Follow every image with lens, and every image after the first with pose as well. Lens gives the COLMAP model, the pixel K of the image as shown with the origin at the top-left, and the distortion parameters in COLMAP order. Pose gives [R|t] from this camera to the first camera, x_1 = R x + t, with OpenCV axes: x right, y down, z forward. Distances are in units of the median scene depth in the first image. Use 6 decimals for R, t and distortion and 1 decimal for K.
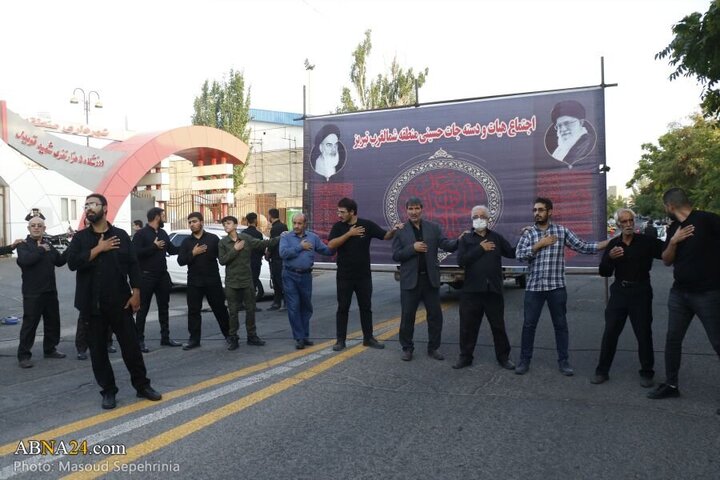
lens RADIAL K [[588.0, 0, 360.0], [0, 588.0, 240.0], [0, 0, 1]] dist [-0.208537, 0.194456]
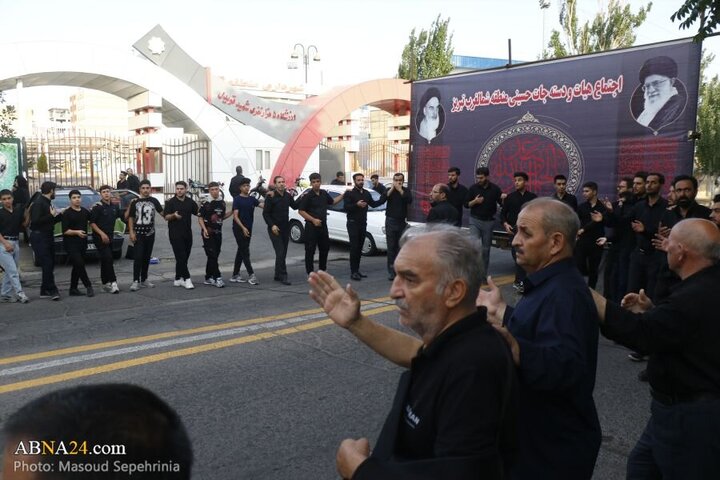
lens RADIAL K [[588.0, 0, 360.0], [0, 588.0, 240.0], [0, 0, 1]] dist [-0.208537, 0.194456]
pose [[0.918680, 0.059639, -0.390475, 0.260994], [-0.021871, 0.994700, 0.100470, -0.035928], [0.394398, -0.083760, 0.915115, 0.009317]]
